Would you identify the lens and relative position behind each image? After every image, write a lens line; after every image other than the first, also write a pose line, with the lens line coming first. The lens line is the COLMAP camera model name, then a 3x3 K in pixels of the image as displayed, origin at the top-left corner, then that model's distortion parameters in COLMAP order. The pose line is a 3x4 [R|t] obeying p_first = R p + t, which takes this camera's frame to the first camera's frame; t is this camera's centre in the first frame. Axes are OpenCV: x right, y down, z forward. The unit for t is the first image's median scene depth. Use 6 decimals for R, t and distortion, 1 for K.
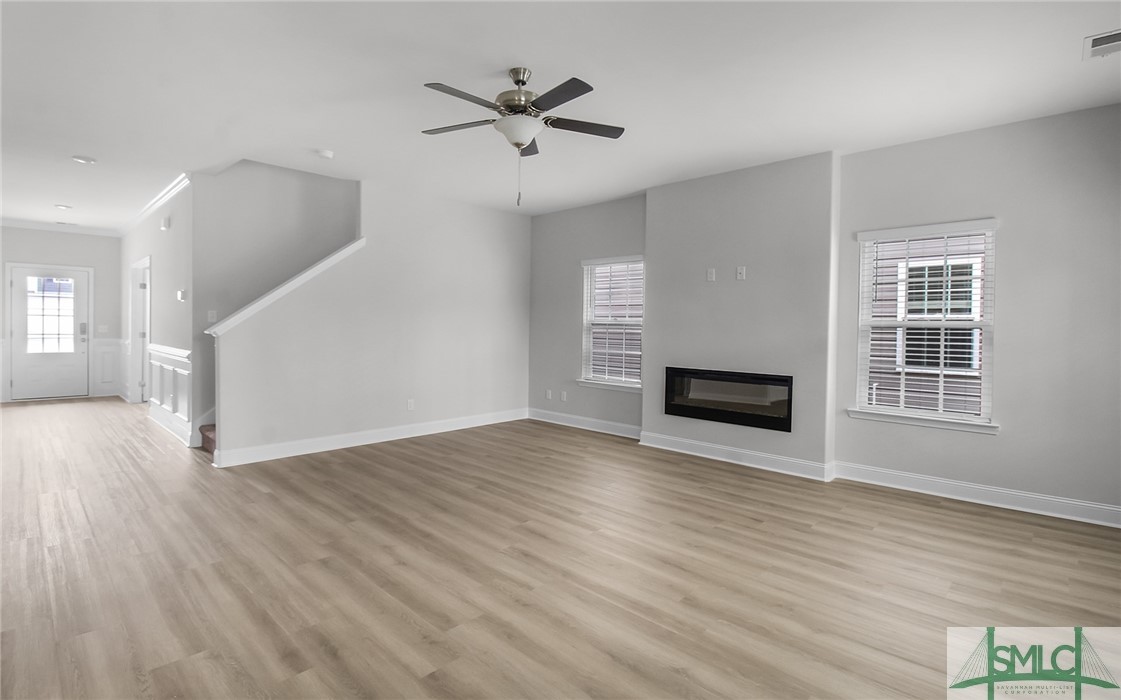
lens RADIAL K [[538.6, 0, 562.5], [0, 538.6, 335.5], [0, 0, 1]] dist [-0.003446, -0.000480]
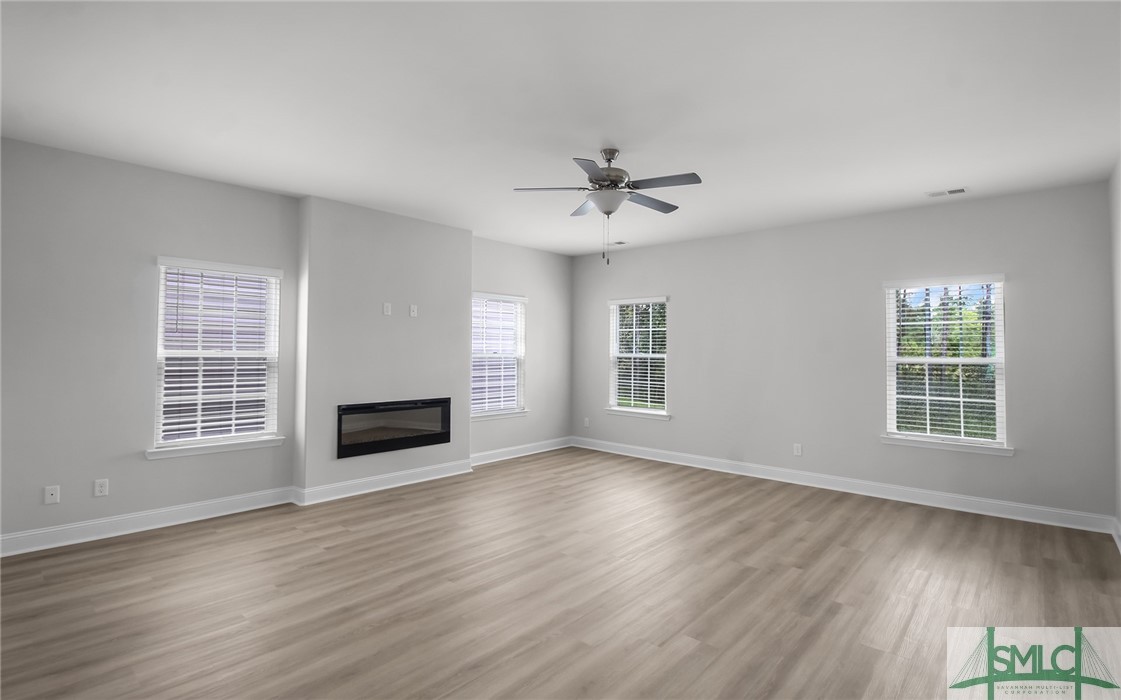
lens RADIAL K [[538.6, 0, 562.5], [0, 538.6, 335.5], [0, 0, 1]] dist [-0.003446, -0.000480]
pose [[-0.056886, 0.014282, 0.998279, -1.128590], [0.007392, 0.999876, -0.013884, -0.066801], [-0.998353, 0.006589, -0.056985, 1.067368]]
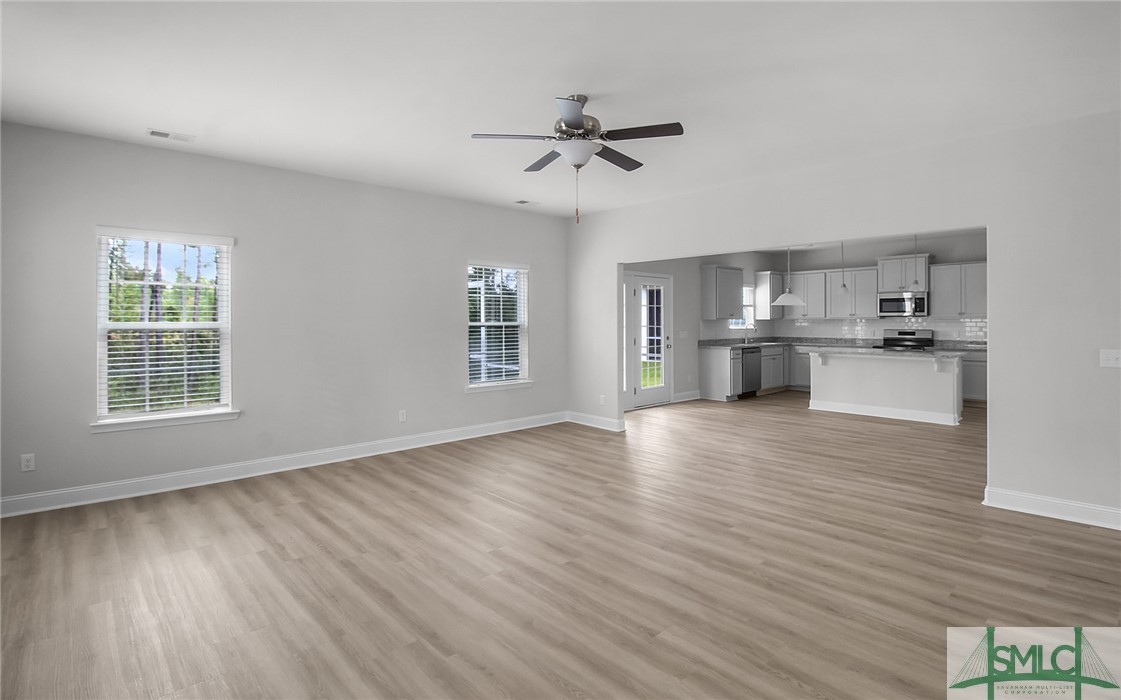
lens RADIAL K [[534.2, 0, 588.7], [0, 534.2, 322.4], [0, 0, 1]] dist [-0.002429, -0.000356]
pose [[-0.999712, -0.012483, 0.020505, -0.115839], [-0.011998, 0.999650, 0.023578, -0.067429], [-0.020792, 0.023325, -0.999512, 1.872149]]
